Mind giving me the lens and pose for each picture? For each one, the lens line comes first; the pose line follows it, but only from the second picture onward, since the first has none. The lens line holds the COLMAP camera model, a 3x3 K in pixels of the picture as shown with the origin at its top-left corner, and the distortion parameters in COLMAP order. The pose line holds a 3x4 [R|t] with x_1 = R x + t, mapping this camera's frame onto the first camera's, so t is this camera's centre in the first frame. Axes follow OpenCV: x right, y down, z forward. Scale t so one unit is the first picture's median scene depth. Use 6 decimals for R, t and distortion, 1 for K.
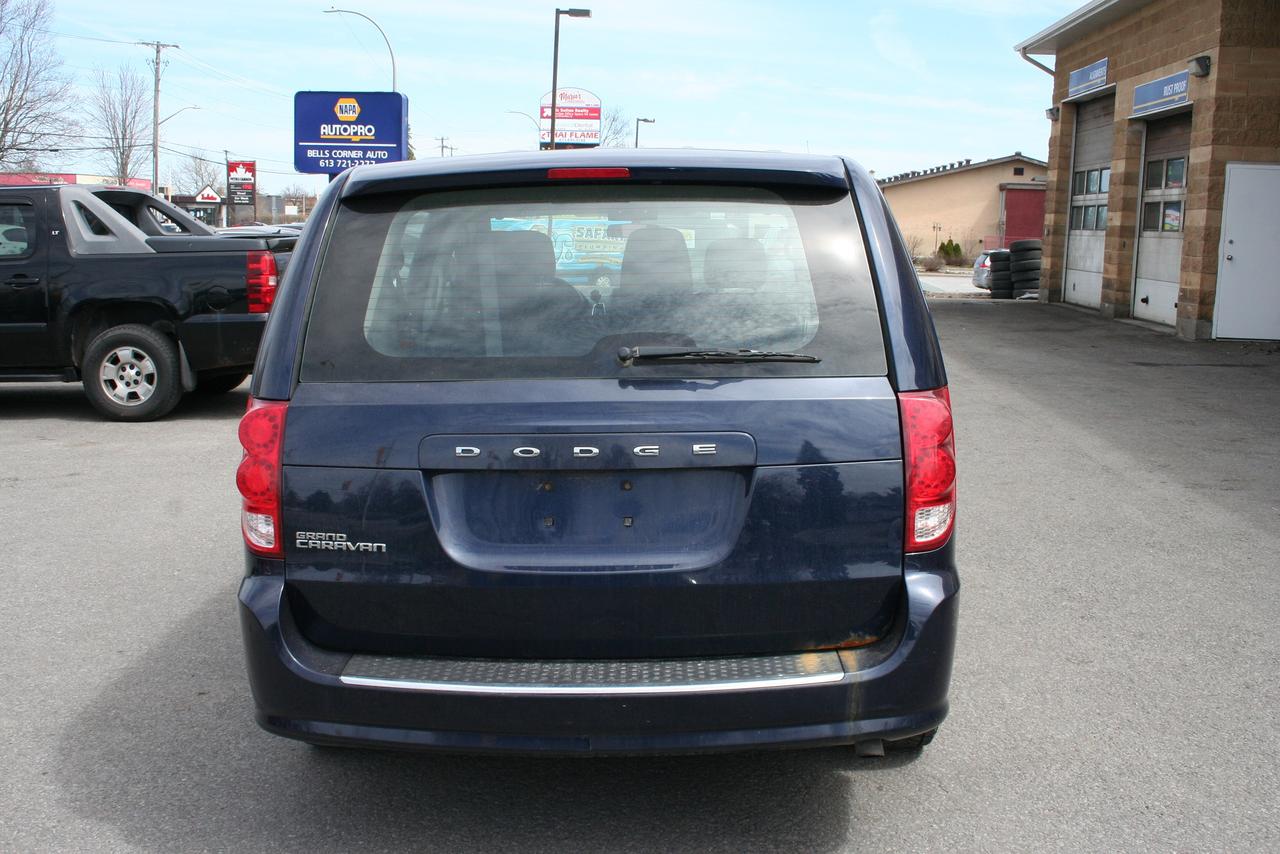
lens RADIAL K [[1418.4, 0, 640.0], [0, 1418.4, 427.0], [0, 0, 1]] dist [-0.115655, 0.175277]
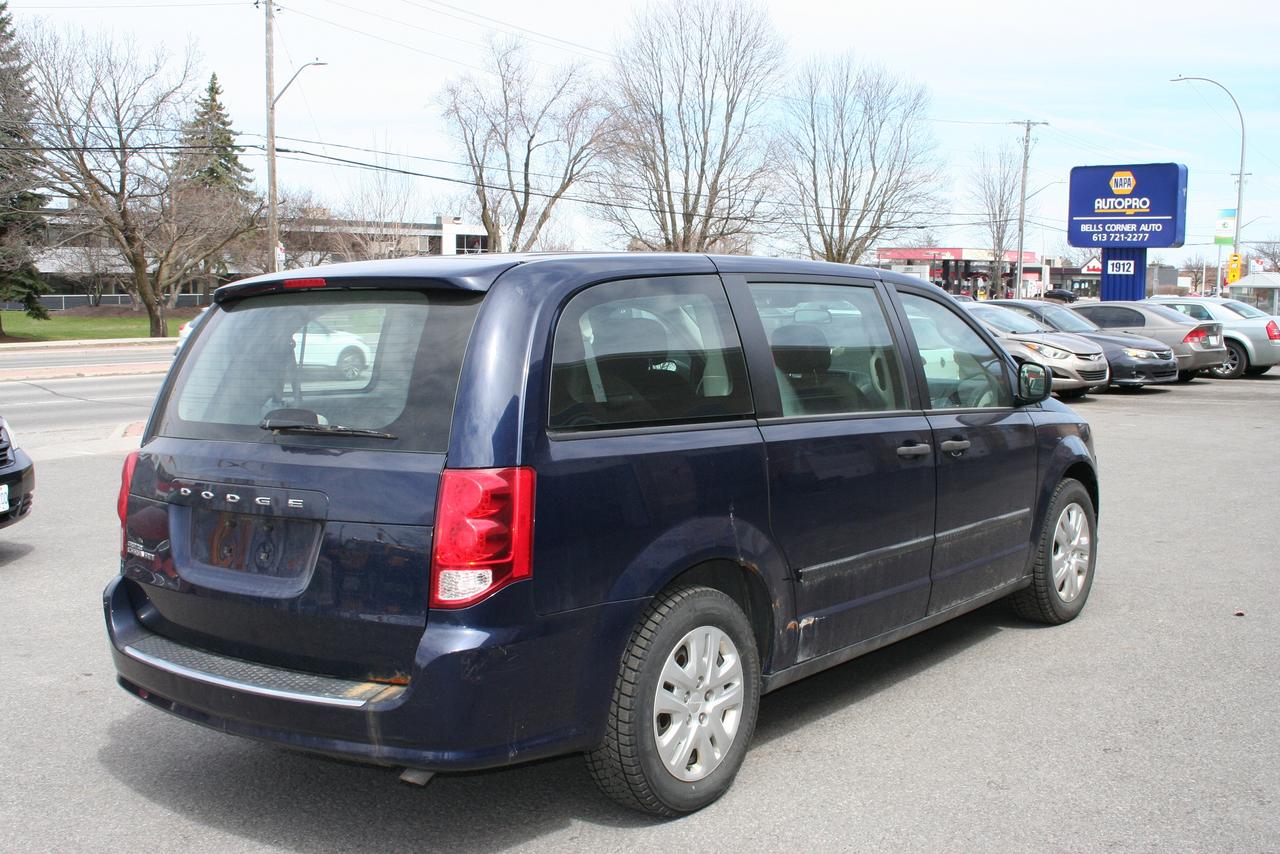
lens RADIAL K [[1418.4, 0, 640.0], [0, 1418.4, 427.0], [0, 0, 1]] dist [-0.115655, 0.175277]
pose [[0.813439, 0.044602, -0.579937, 0.138918], [-0.073505, 0.996945, -0.026428, -0.005682], [0.576987, 0.064126, 0.814232, 0.021102]]
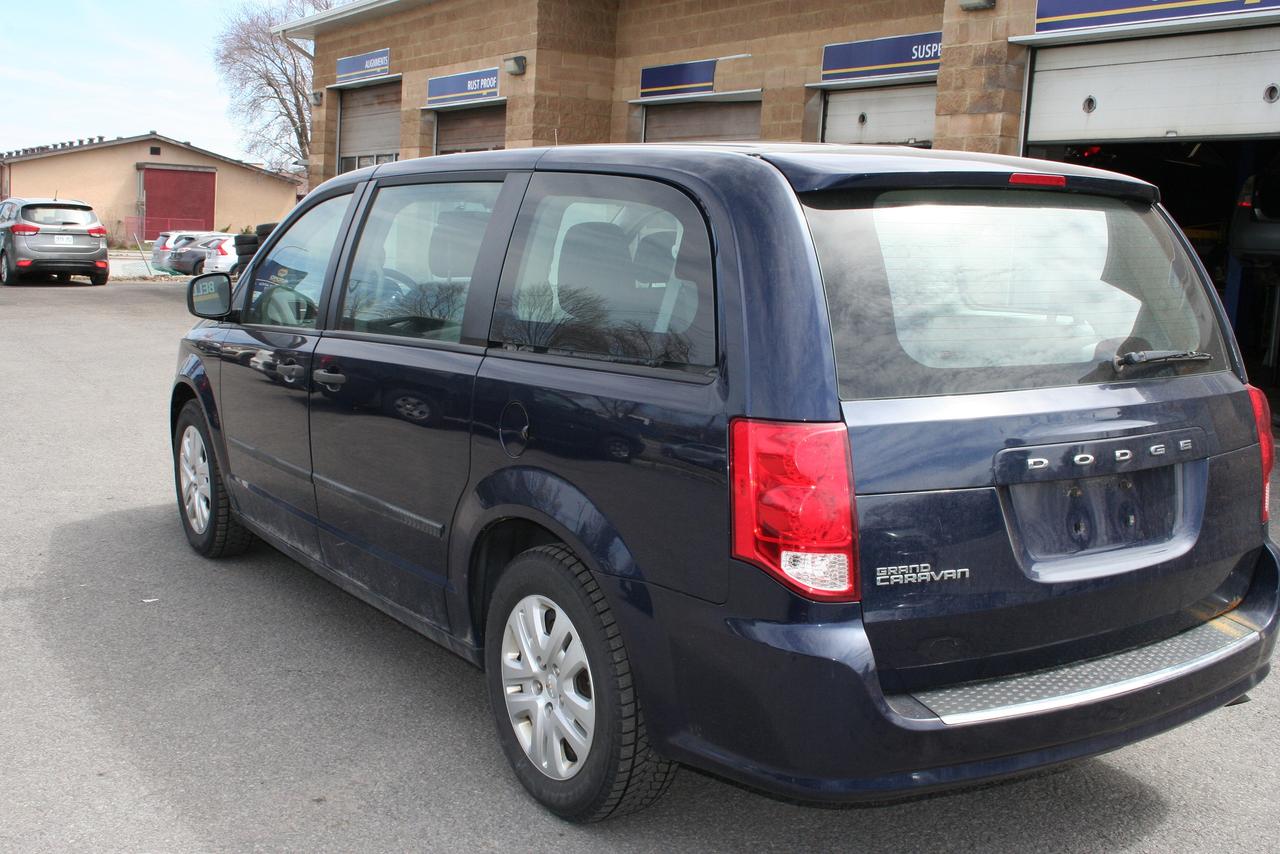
lens RADIAL K [[1418.4, 0, 640.0], [0, 1418.4, 427.0], [0, 0, 1]] dist [-0.115655, 0.175277]
pose [[0.814724, -0.059433, 0.576795, -0.124078], [0.051853, 0.998216, 0.029613, -0.006917], [-0.577526, 0.005782, 0.816352, 0.050790]]
